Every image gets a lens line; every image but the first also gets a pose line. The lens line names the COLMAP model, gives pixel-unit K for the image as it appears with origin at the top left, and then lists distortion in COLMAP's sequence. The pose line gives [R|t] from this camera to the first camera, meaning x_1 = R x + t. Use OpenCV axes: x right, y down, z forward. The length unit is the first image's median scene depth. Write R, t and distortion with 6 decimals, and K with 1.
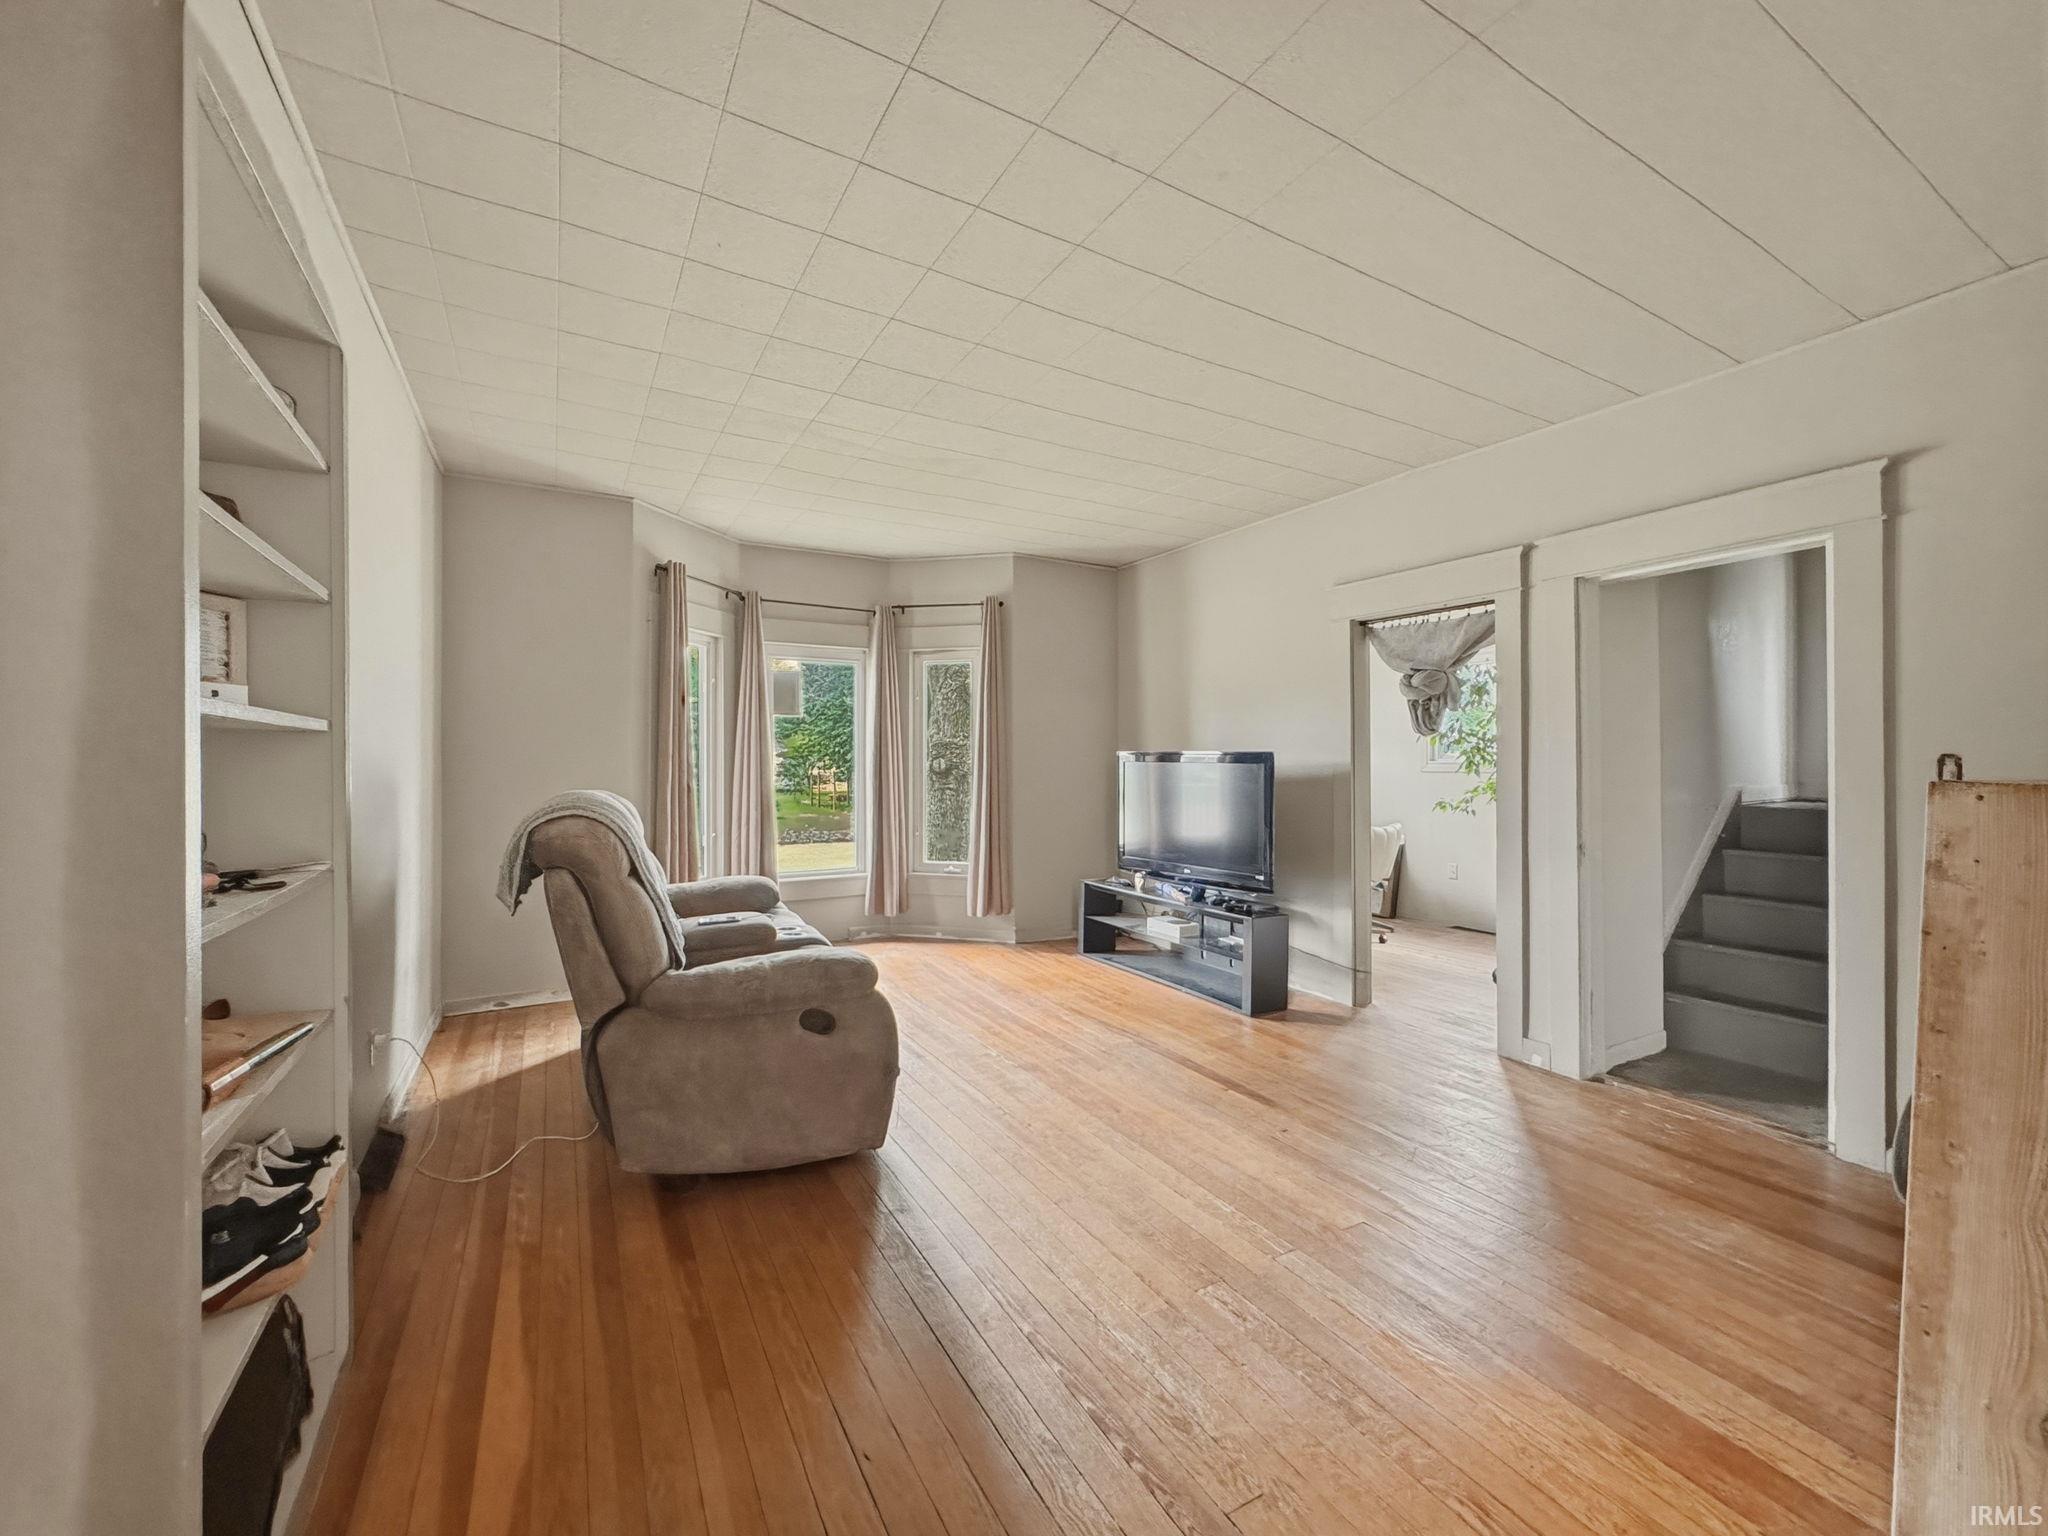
lens RADIAL K [[835.4, 0, 1026.8], [0, 835.4, 770.6], [0, 0, 1]] dist [-0.001348, -0.000260]
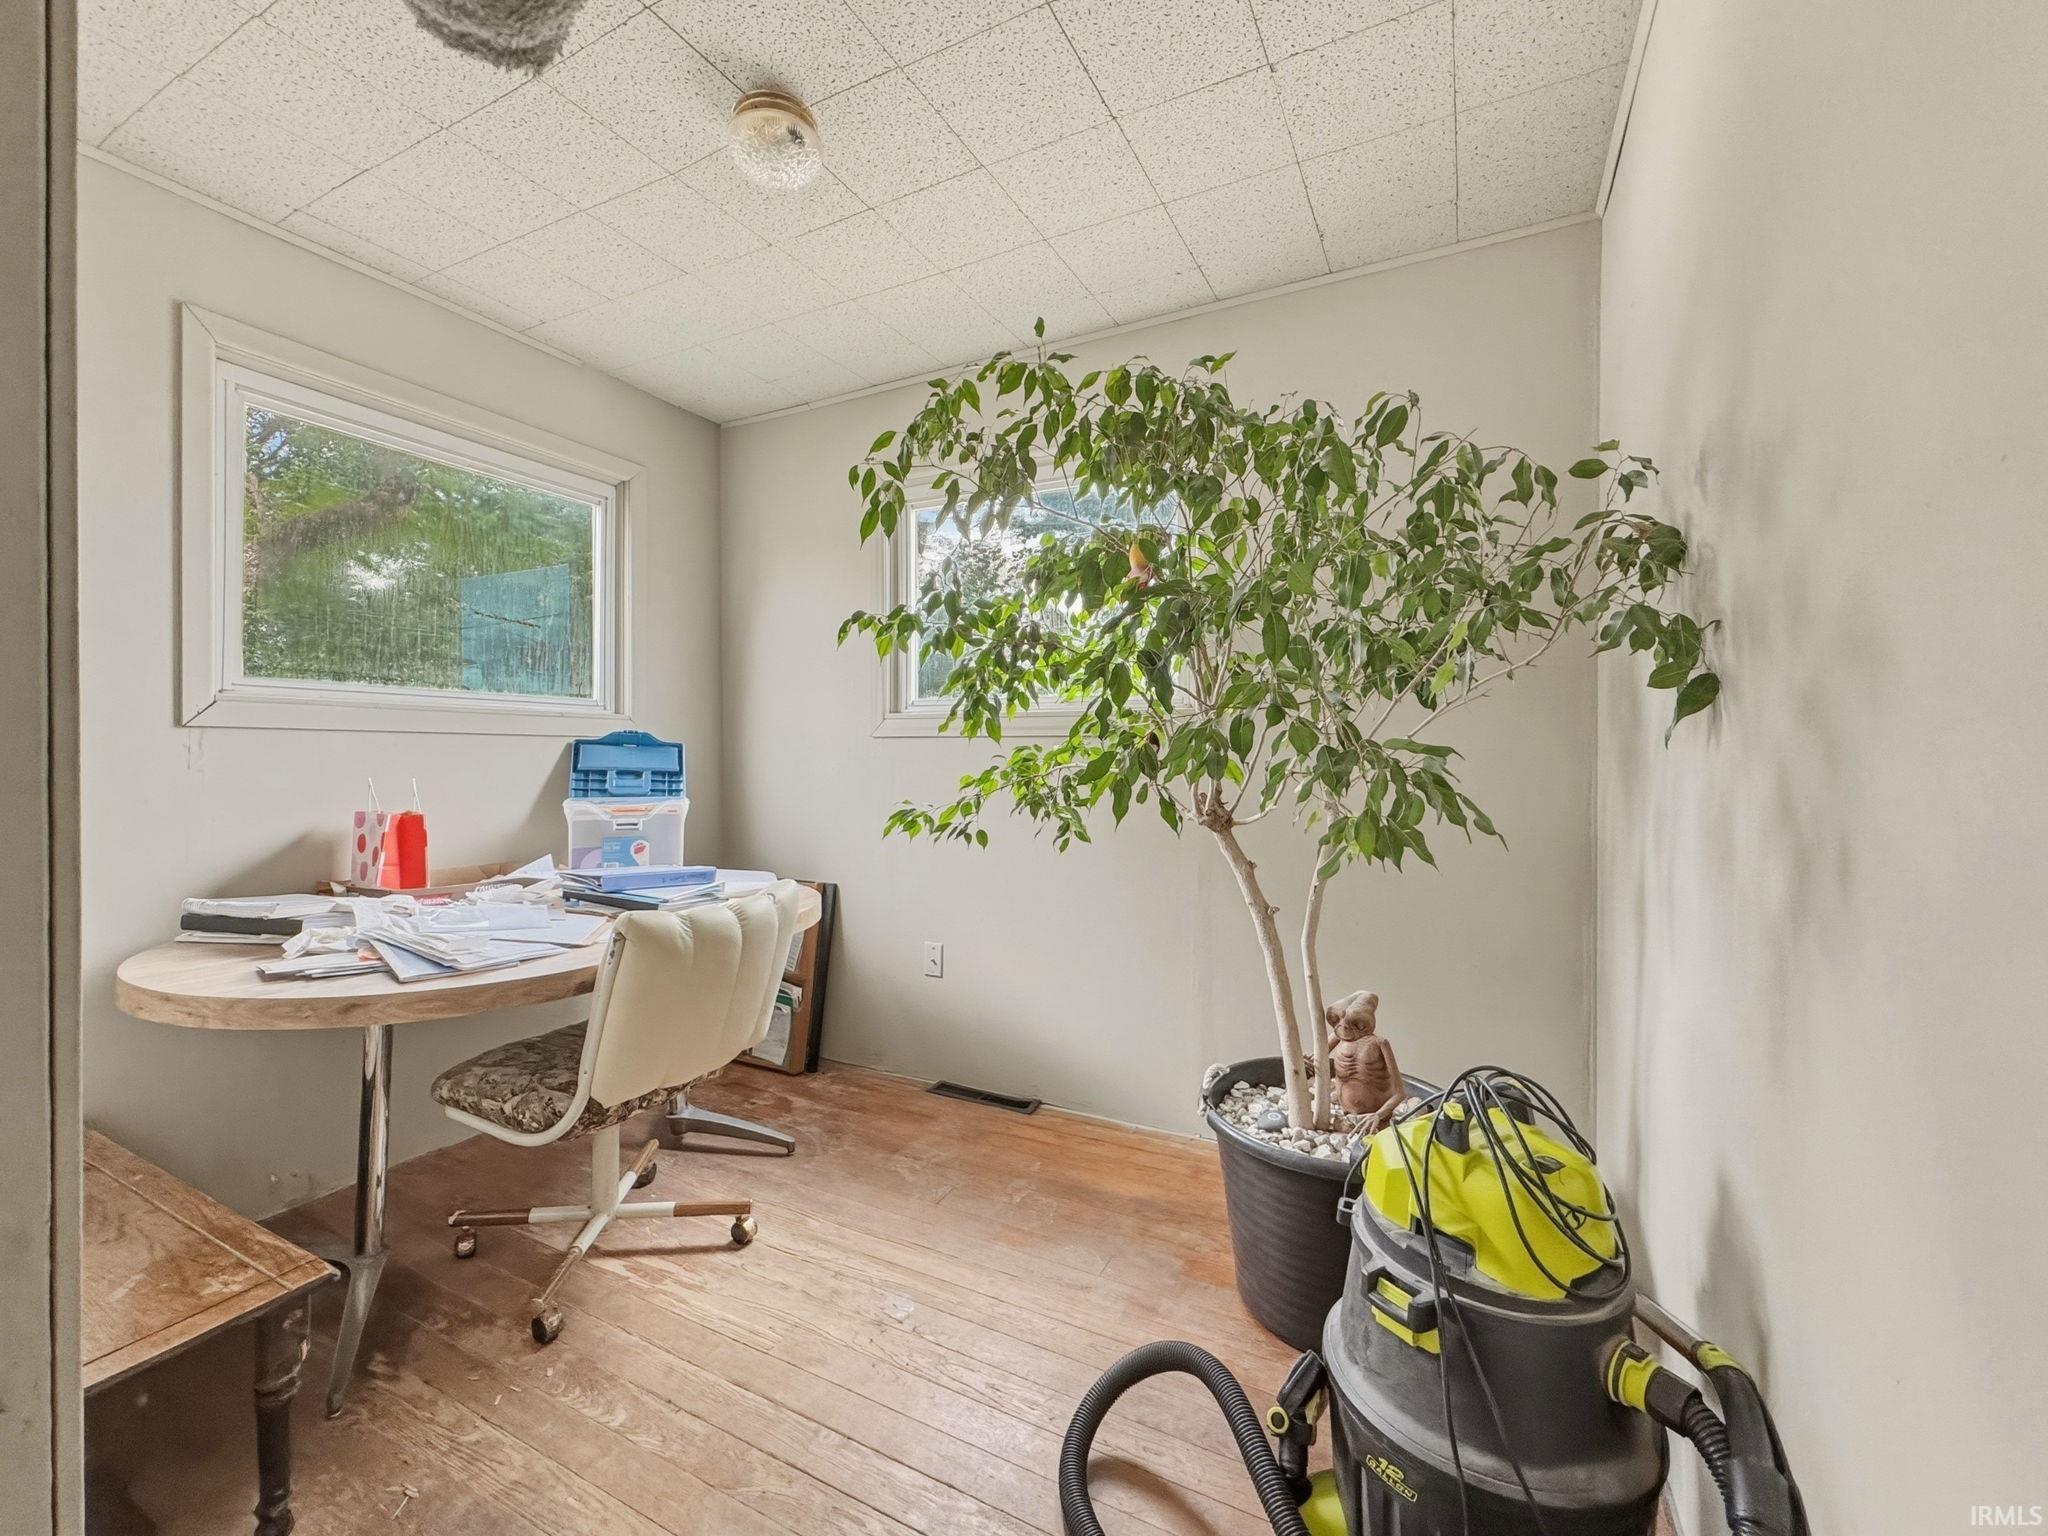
lens RADIAL K [[835.4, 0, 1021.7], [0, 835.4, 755.9], [0, 0, 1]] dist [-0.001348, -0.000260]
pose [[0.838669, -0.004021, 0.544626, 0.335533], [-0.000275, 0.999969, 0.007806, 0.009733], [-0.544641, -0.006696, 0.838642, 0.656738]]
